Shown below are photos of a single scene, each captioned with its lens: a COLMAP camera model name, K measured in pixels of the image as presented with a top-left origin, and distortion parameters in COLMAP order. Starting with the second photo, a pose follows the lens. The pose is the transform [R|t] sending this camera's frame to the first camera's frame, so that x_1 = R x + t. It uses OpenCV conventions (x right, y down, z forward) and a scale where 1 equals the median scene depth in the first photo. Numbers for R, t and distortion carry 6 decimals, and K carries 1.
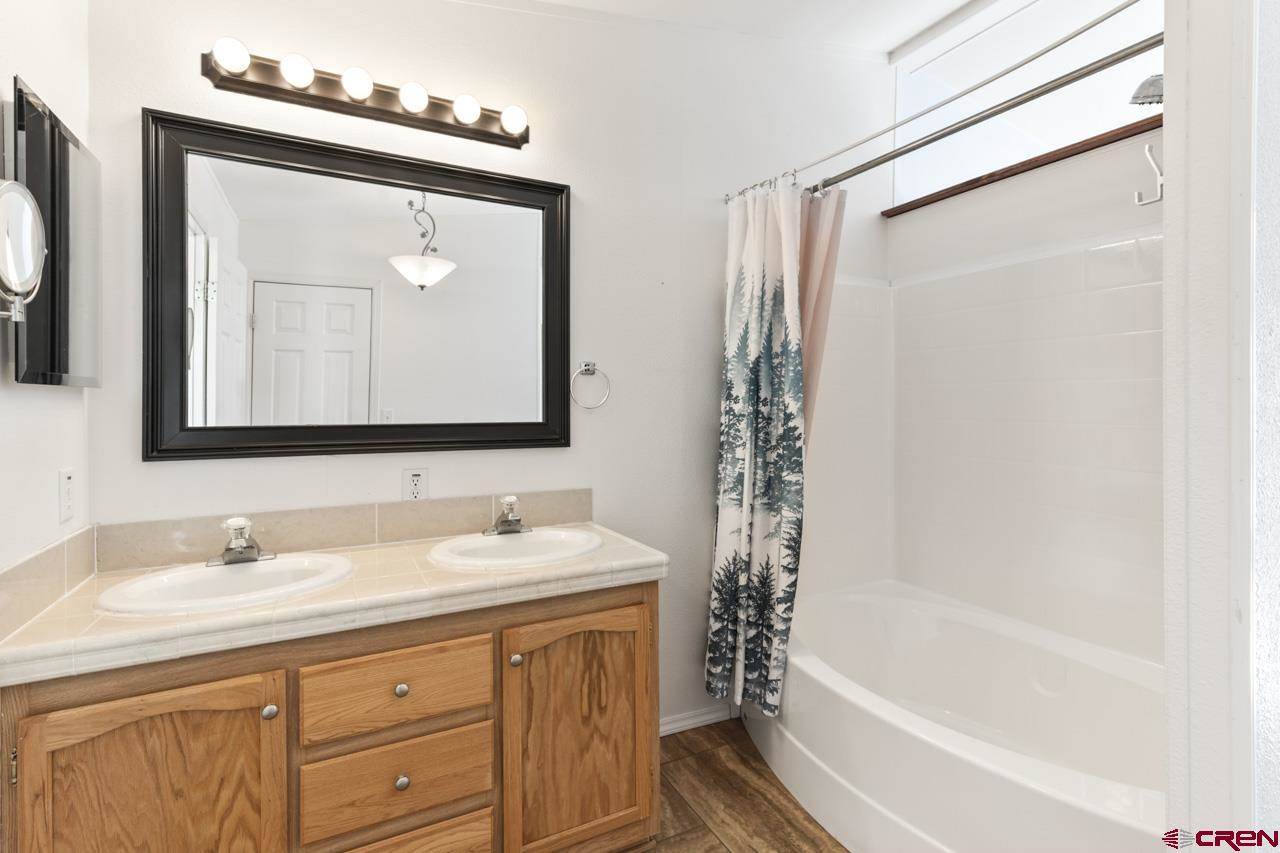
lens RADIAL K [[599.8, 0, 636.7], [0, 599.8, 407.1], [0, 0, 1]] dist [0.004005, 0.000142]
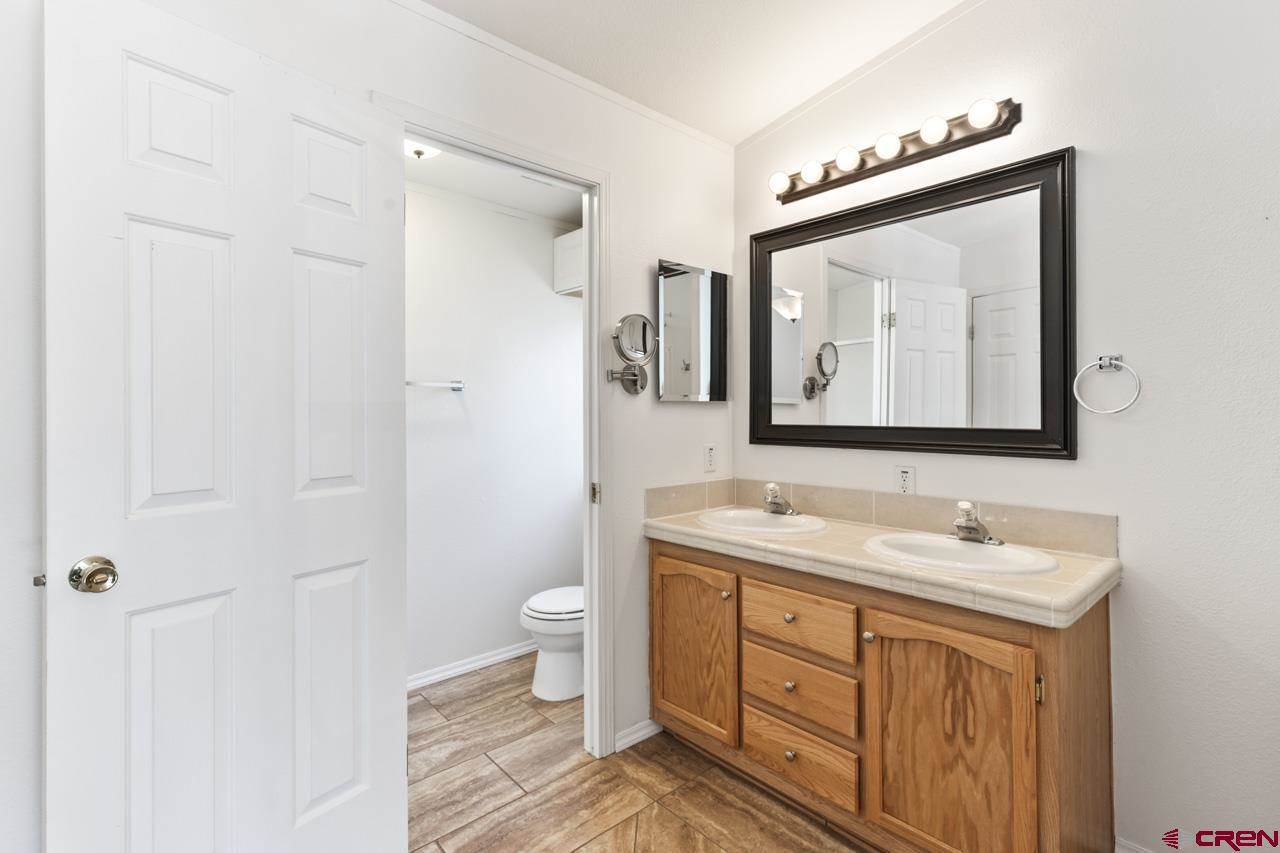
lens RADIAL K [[584.4, 0, 639.4], [0, 584.4, 410.5], [0, 0, 1]] dist [0.000389, -0.000110]
pose [[0.251186, -0.000966, -0.967938, 0.552089], [-0.000213, 0.999999, -0.001053, -0.001612], [0.967939, 0.000470, 0.251185, 0.226323]]
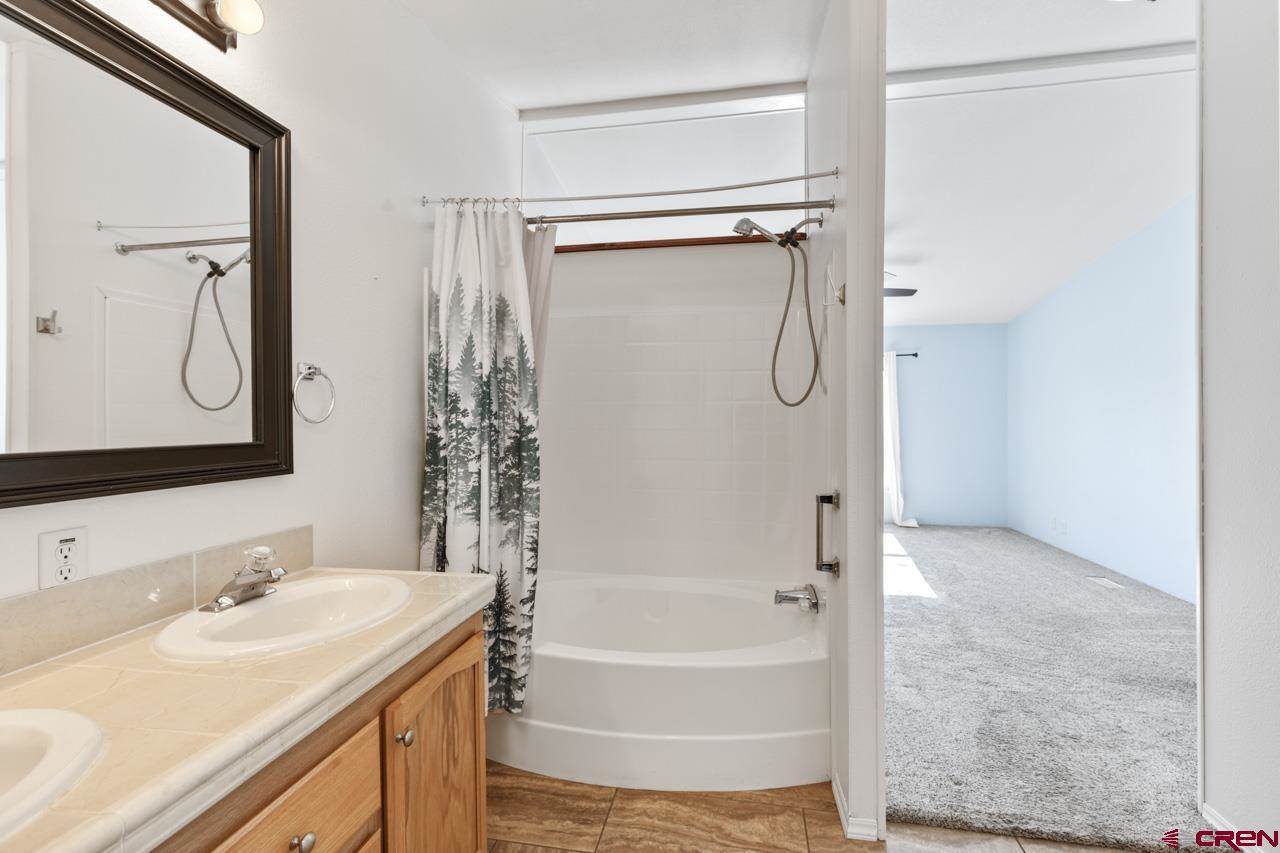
lens RADIAL K [[579.7, 0, 643.3], [0, 579.7, 424.1], [0, 0, 1]] dist [0.002201, -0.000889]
pose [[0.601391, -0.008957, 0.798904, -0.458521], [0.005390, 0.999960, 0.007154, 0.000591], [-0.798936, 0.000004, 0.601416, 0.210785]]
